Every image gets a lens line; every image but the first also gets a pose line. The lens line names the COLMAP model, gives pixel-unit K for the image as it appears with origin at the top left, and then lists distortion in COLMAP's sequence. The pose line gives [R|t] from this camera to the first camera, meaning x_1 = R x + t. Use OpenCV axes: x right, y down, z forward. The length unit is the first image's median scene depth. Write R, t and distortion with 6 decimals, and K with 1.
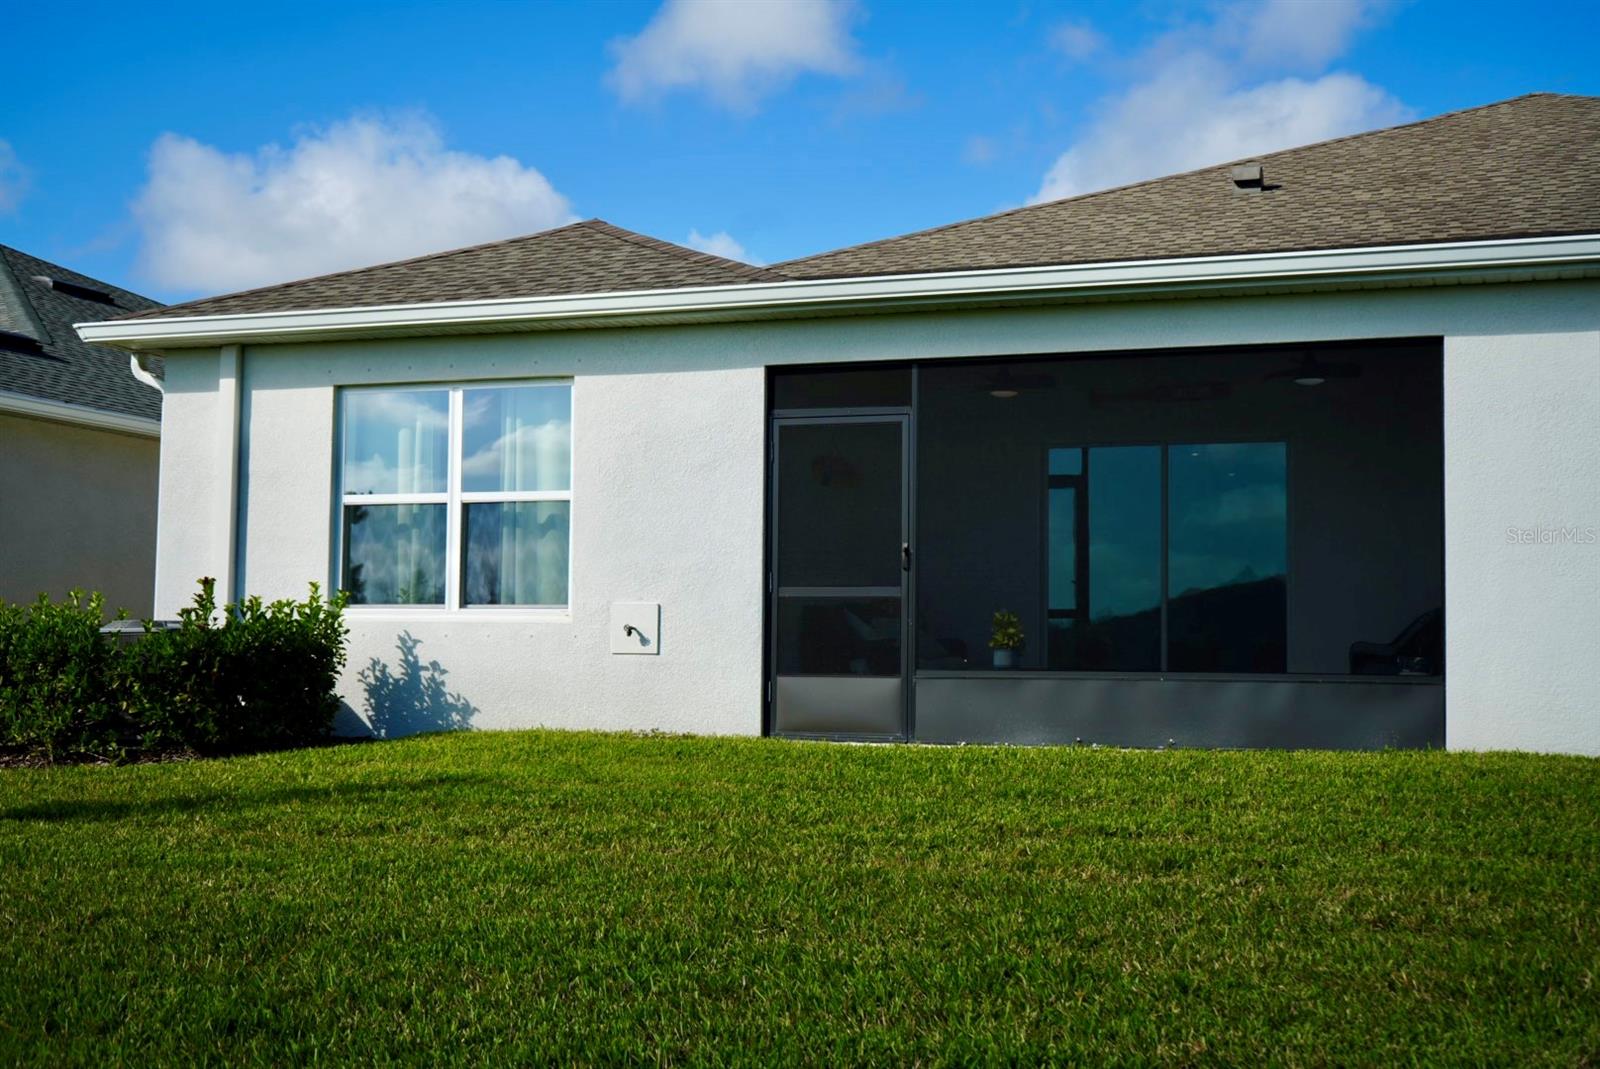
lens RADIAL K [[2051.5, 0, 800.0], [0, 2051.5, 534.5], [0, 0, 1]] dist [-0.016834, 0.020195]
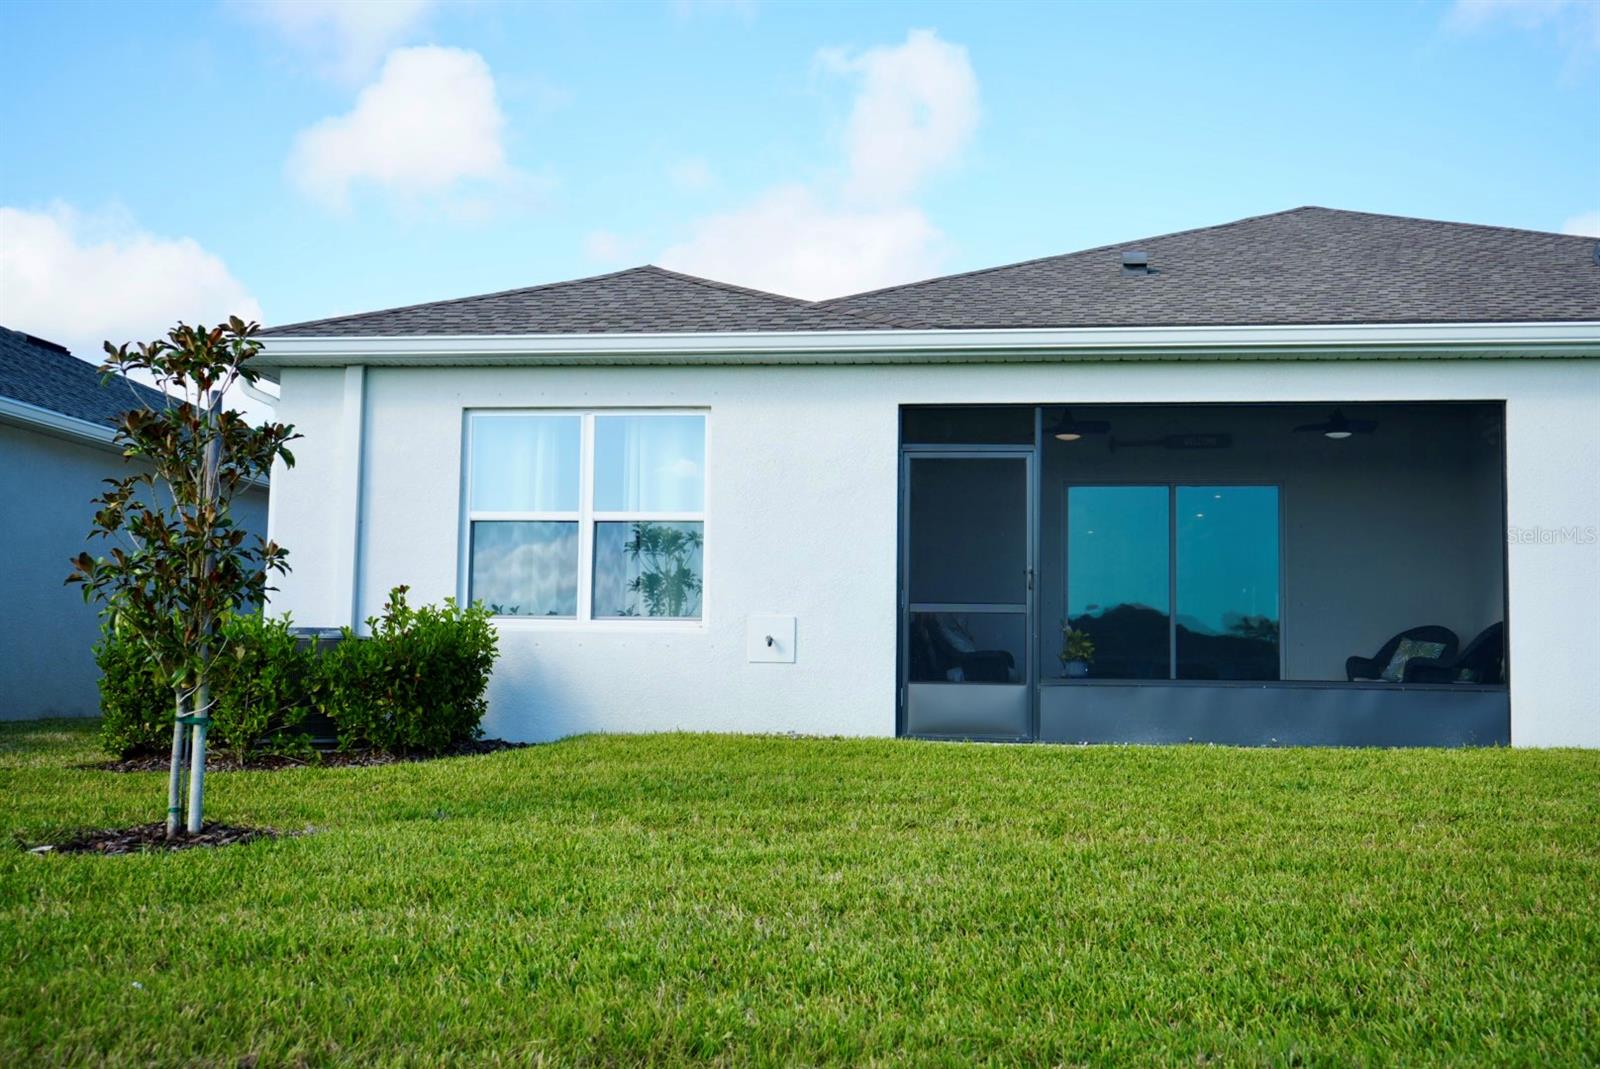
lens RADIAL K [[1771.8, 0, 800.0], [0, 1771.8, 534.5], [0, 0, 1]] dist [0.005074, -0.006223]
pose [[0.975137, 0.022094, 0.220498, -0.270634], [-0.018525, 0.999662, -0.018242, 0.006867], [-0.220826, 0.013704, 0.975217, 0.071209]]
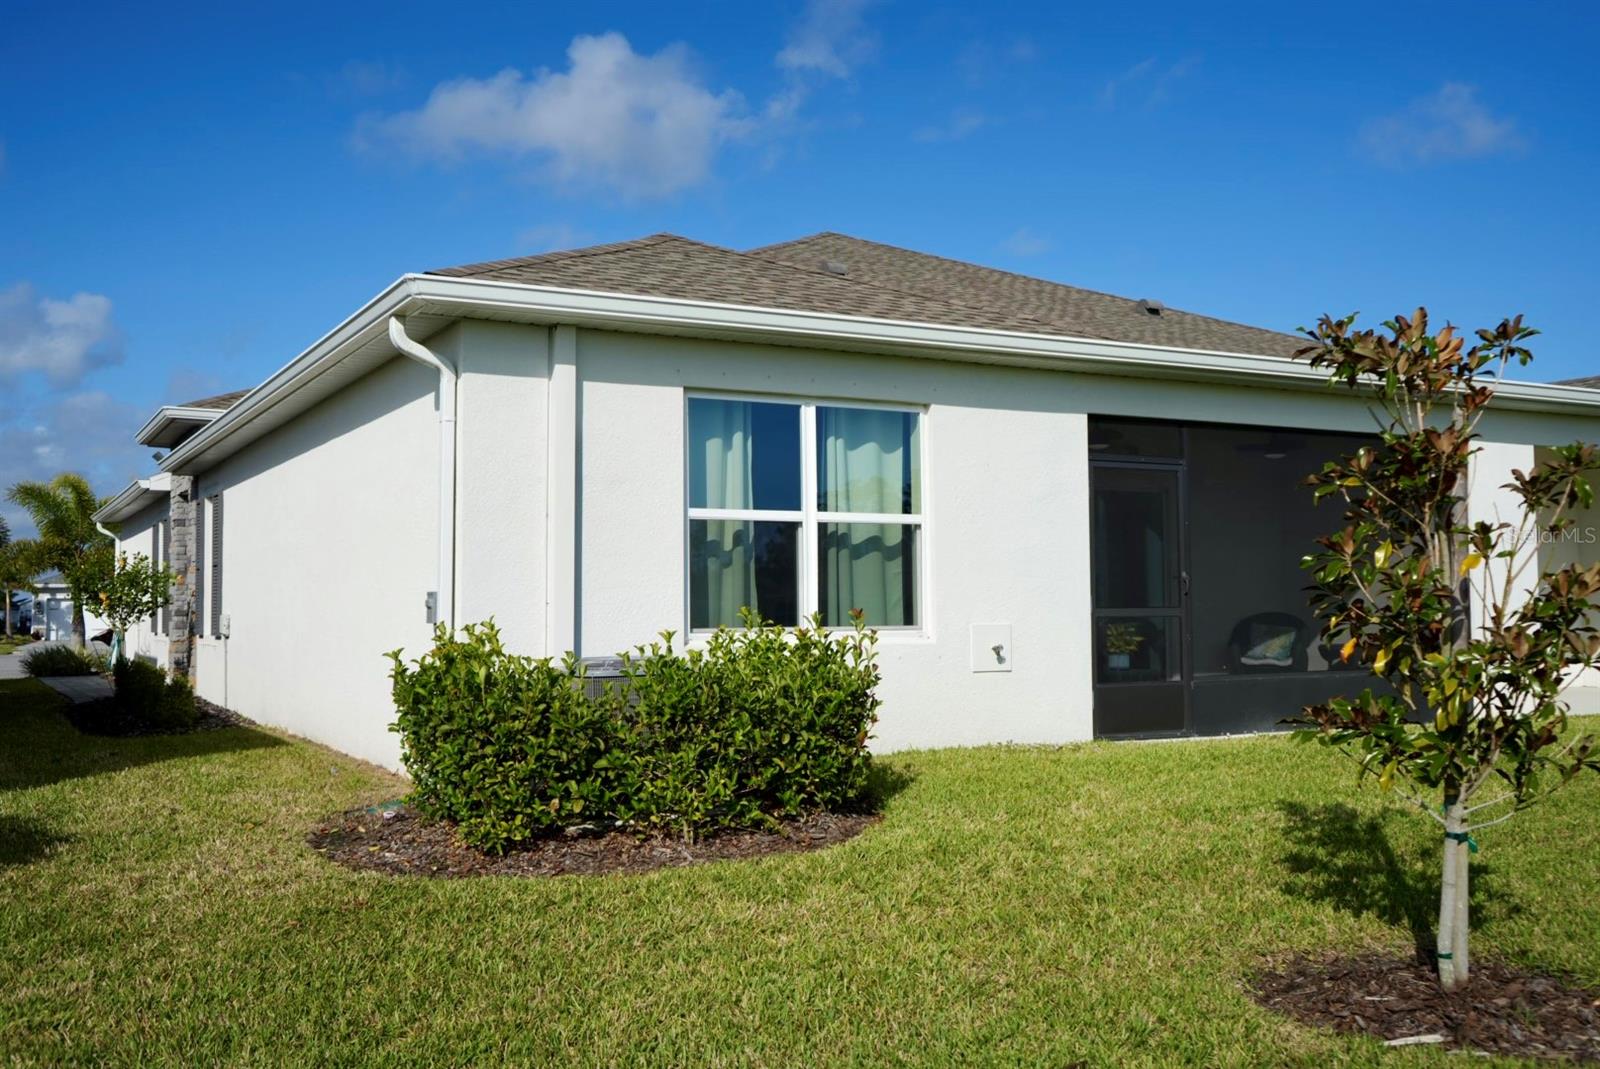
lens RADIAL K [[1577.7, 0, 800.0], [0, 1577.7, 534.5], [0, 0, 1]] dist [-0.009640, -0.008689]
pose [[0.654393, 0.024225, 0.755767, -0.753573], [-0.029059, 0.999554, -0.006879, -0.004351], [-0.755596, -0.017460, 0.654805, 0.528431]]
